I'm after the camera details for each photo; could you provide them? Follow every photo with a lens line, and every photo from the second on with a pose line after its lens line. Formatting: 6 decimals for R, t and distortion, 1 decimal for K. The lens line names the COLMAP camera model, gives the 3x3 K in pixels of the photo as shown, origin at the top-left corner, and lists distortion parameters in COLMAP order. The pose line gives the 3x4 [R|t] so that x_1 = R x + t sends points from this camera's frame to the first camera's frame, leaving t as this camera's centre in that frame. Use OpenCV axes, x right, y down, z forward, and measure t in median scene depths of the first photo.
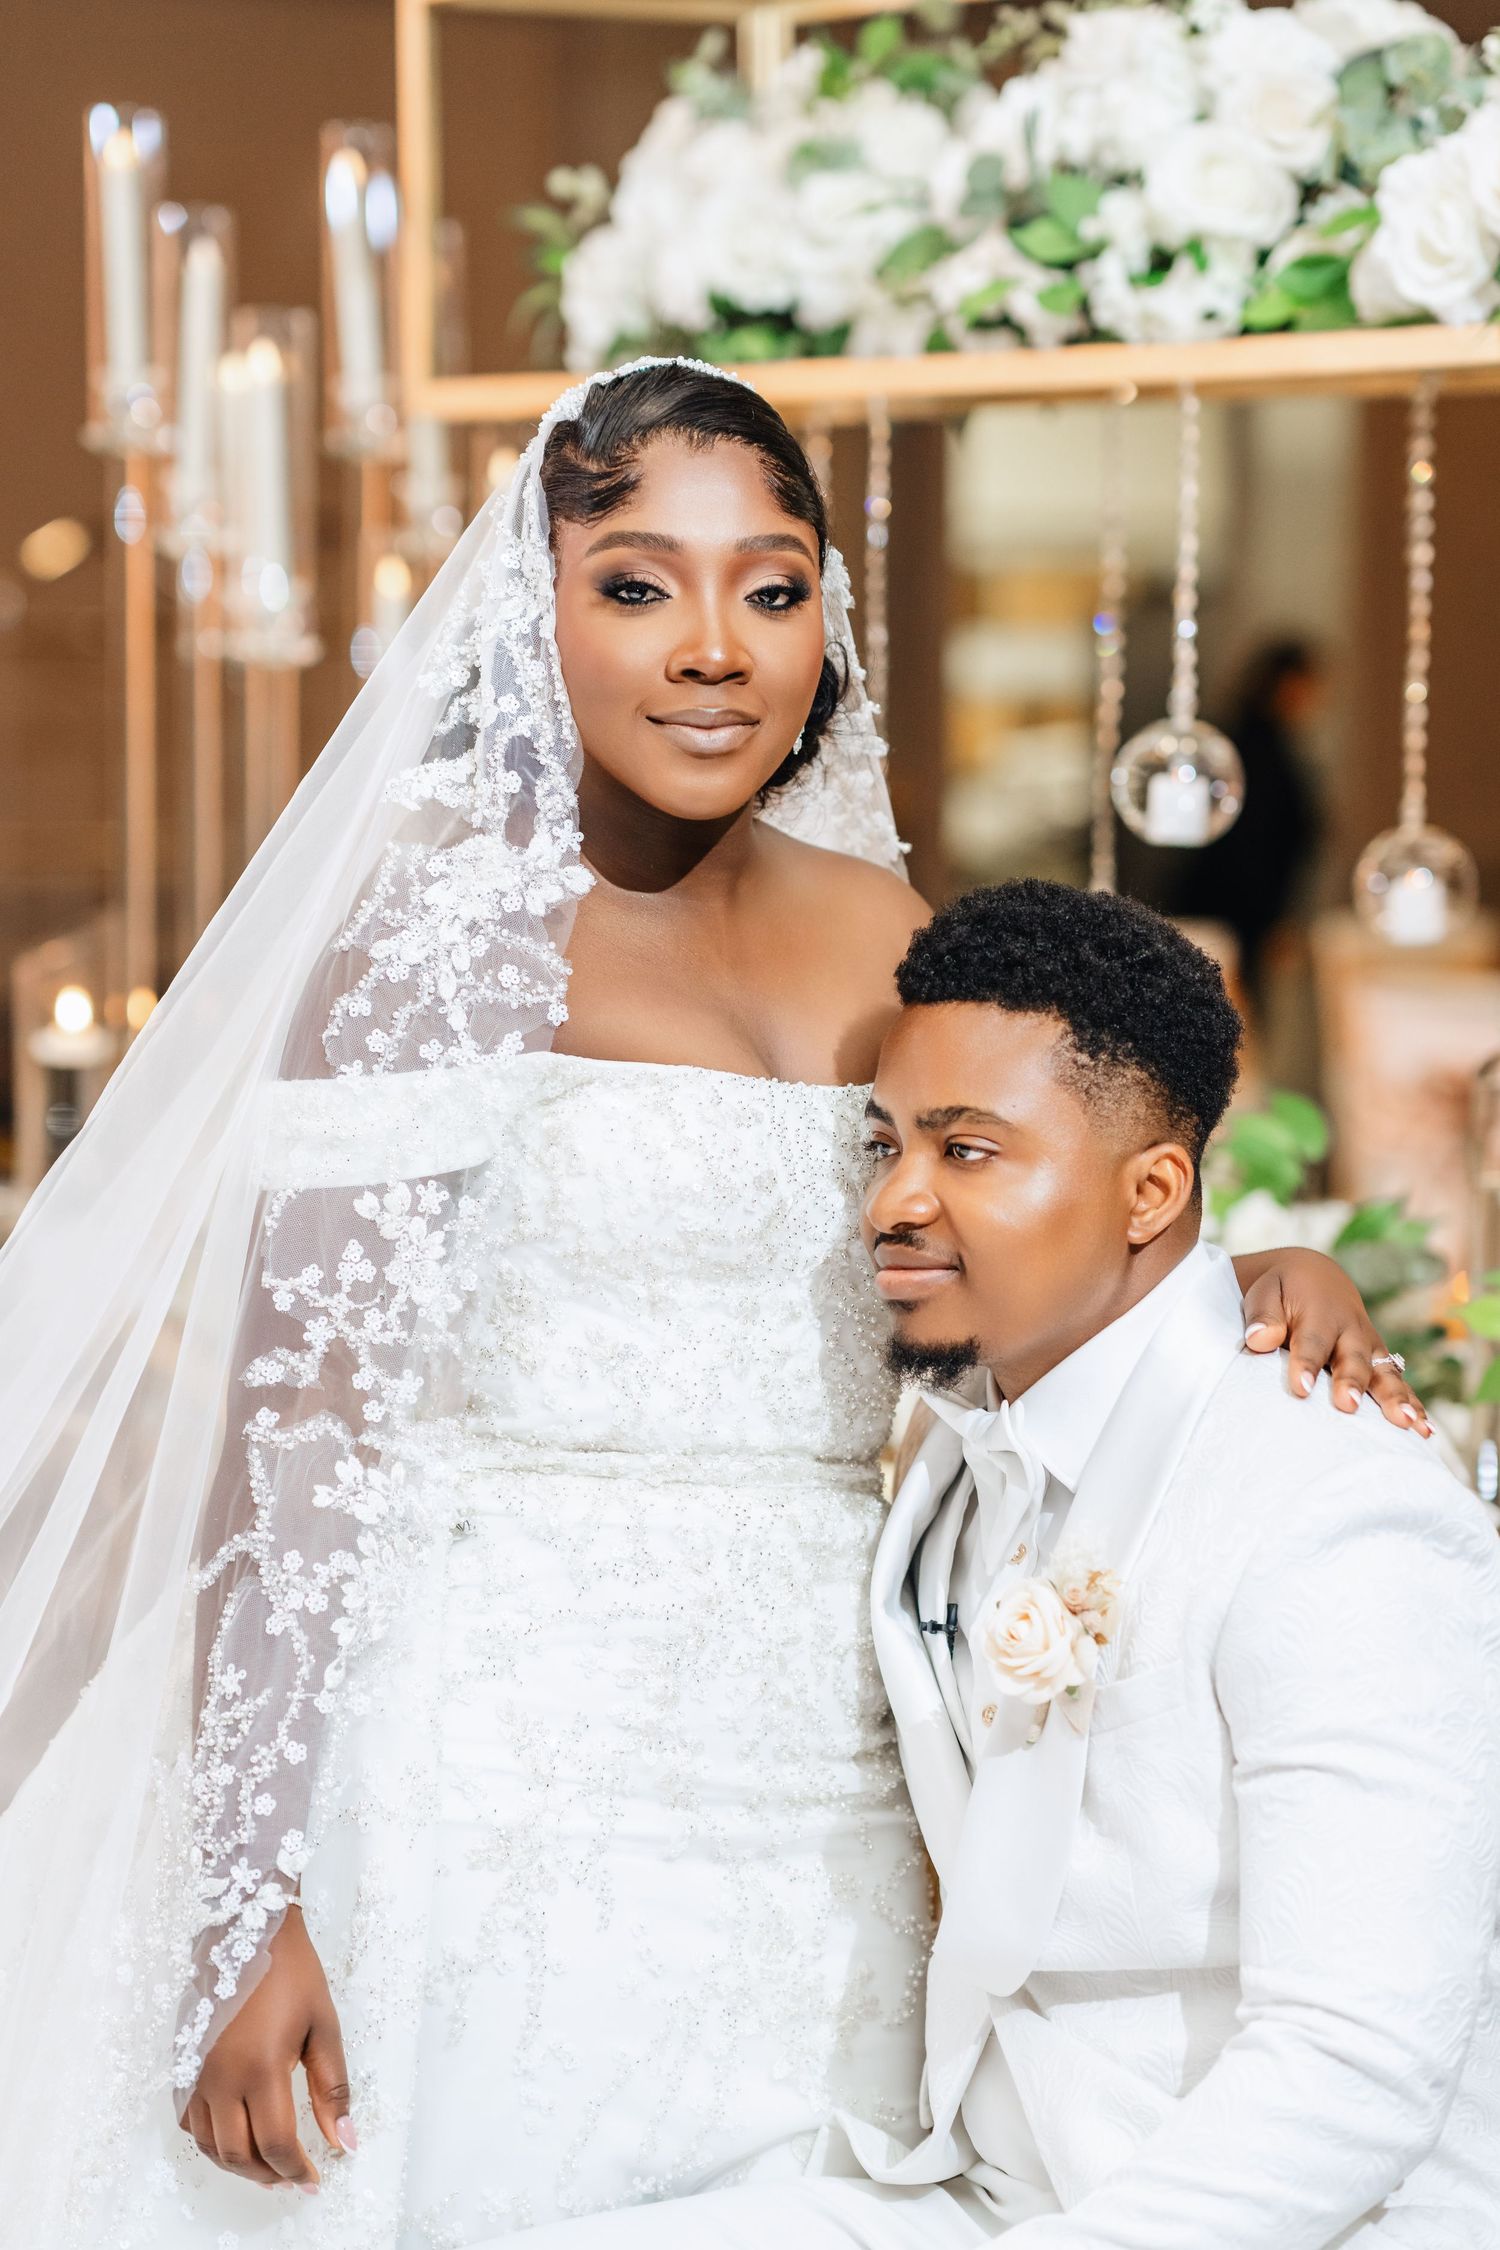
lens RADIAL K [[5651.4, 0, 750.0], [0, 5651.4, 1125.0], [0, 0, 1]] dist [0.063450, -0.181298]
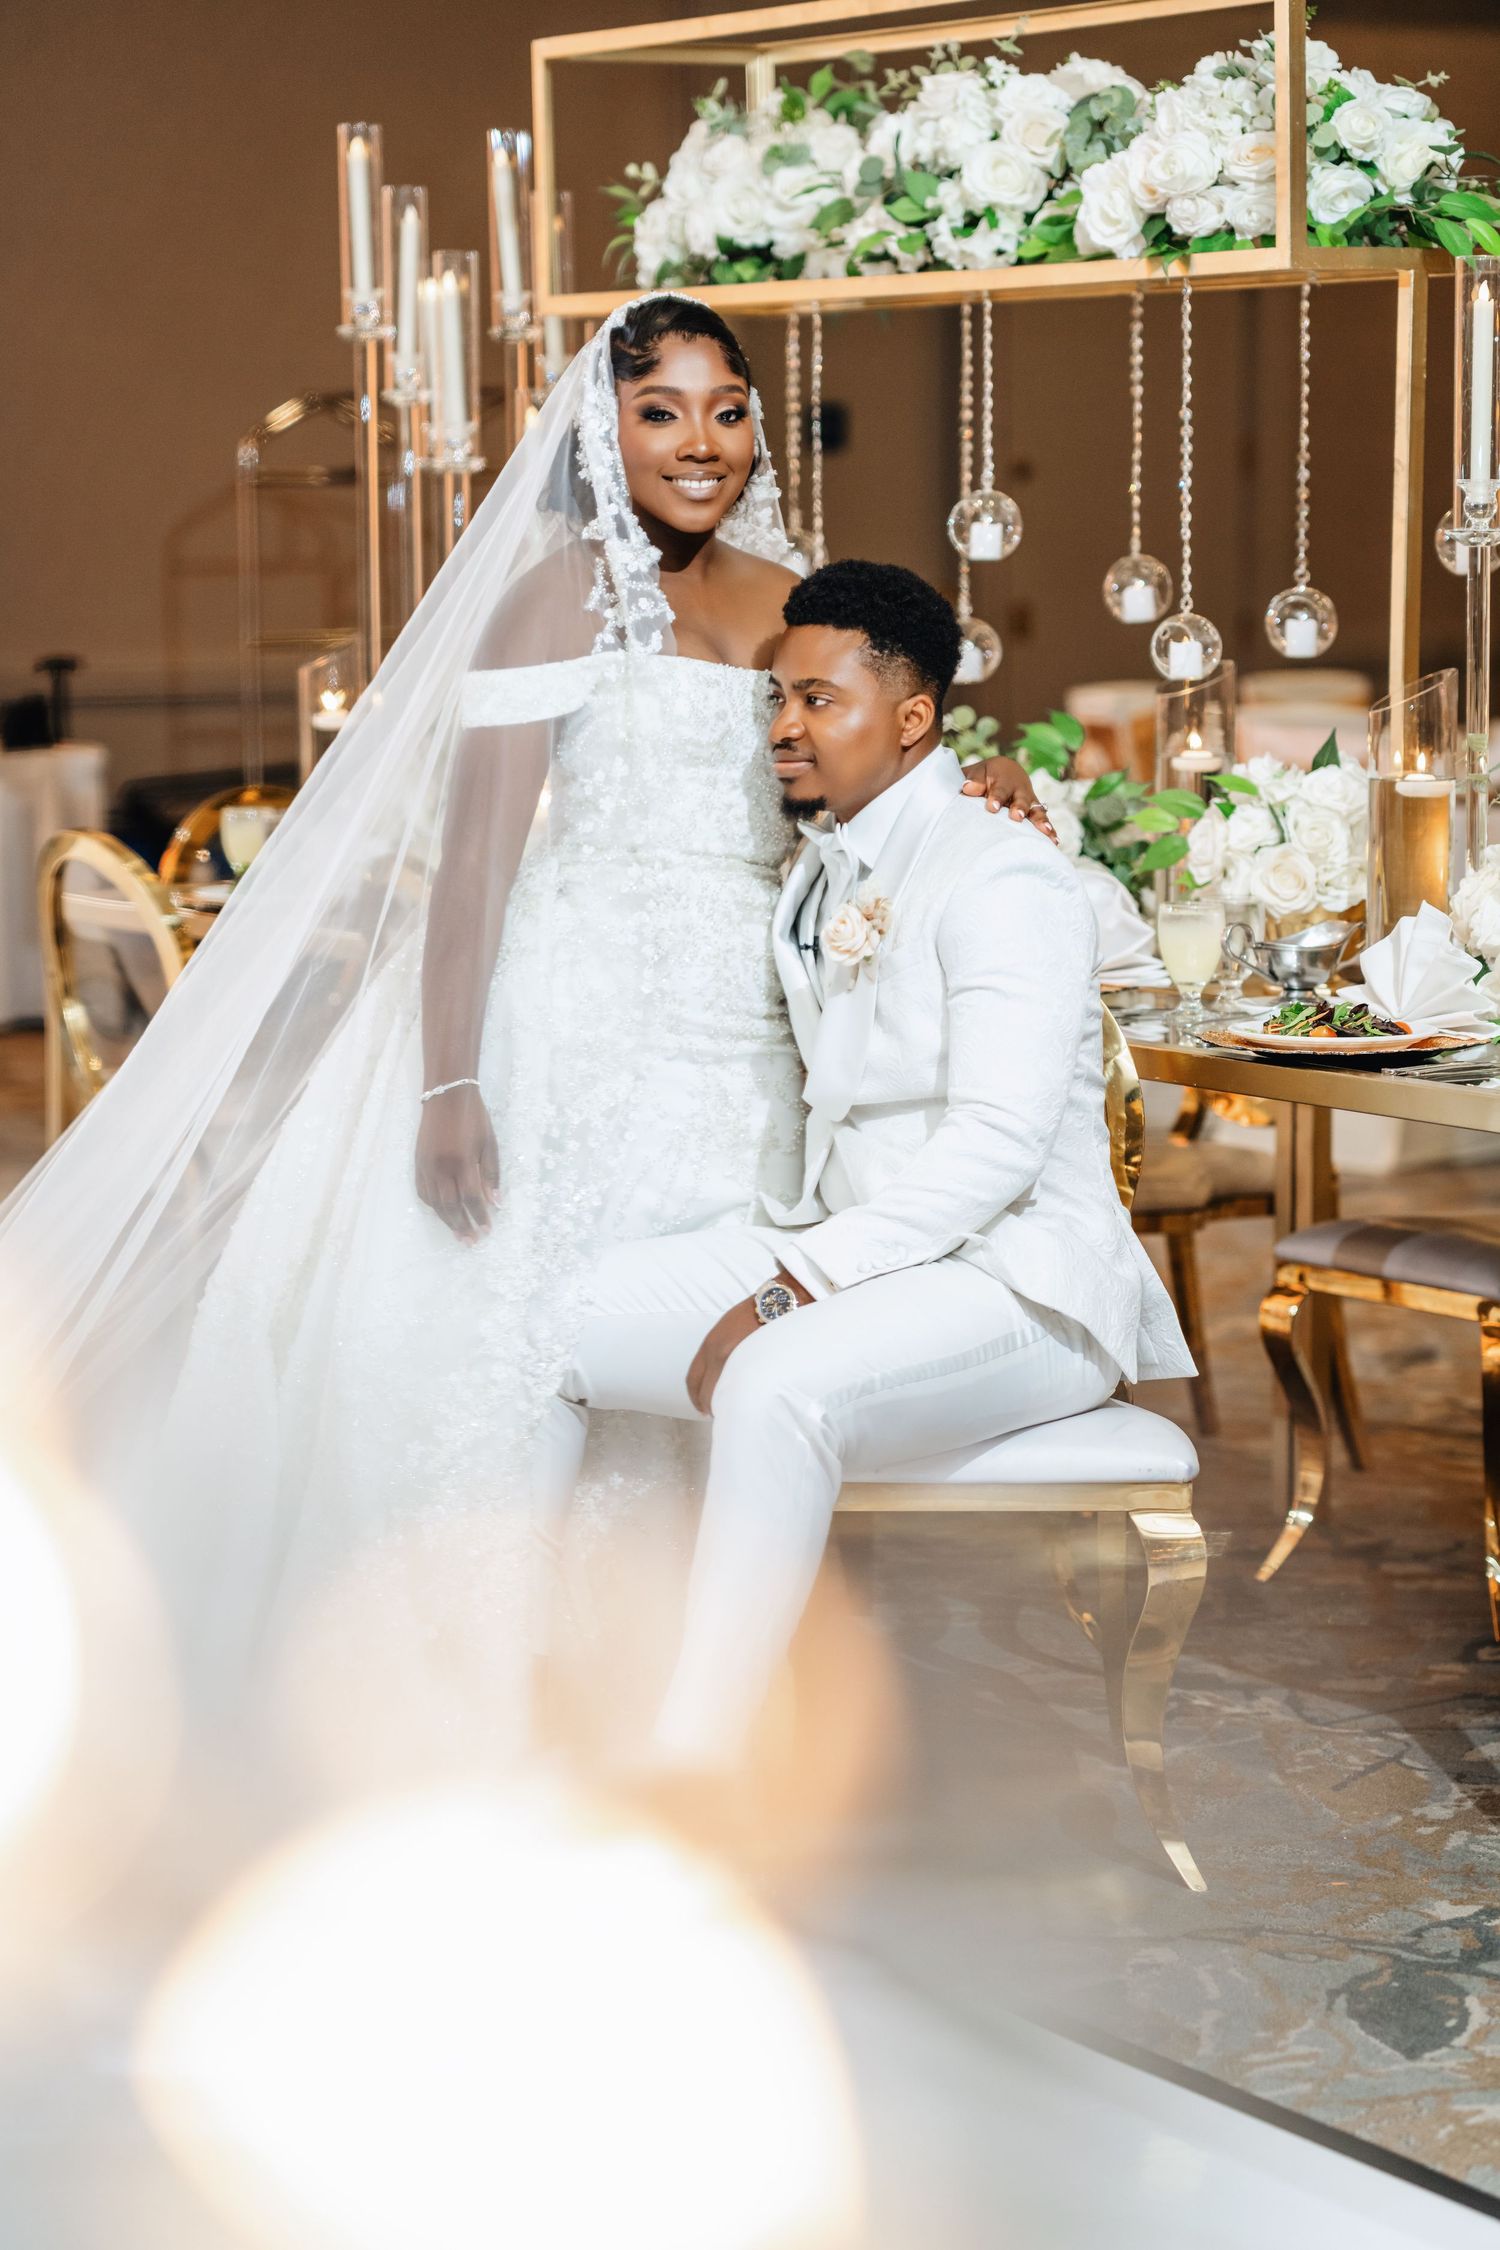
lens RADIAL K [[5651.4, 0, 750.0], [0, 5651.4, 1125.0], [0, 0, 1]] dist [0.063450, -0.181298]
pose [[0.999390, -0.011214, -0.033062, 0.059607], [0.011900, 0.999717, 0.020608, 0.085605], [0.032822, -0.020989, 0.999241, -0.726138]]
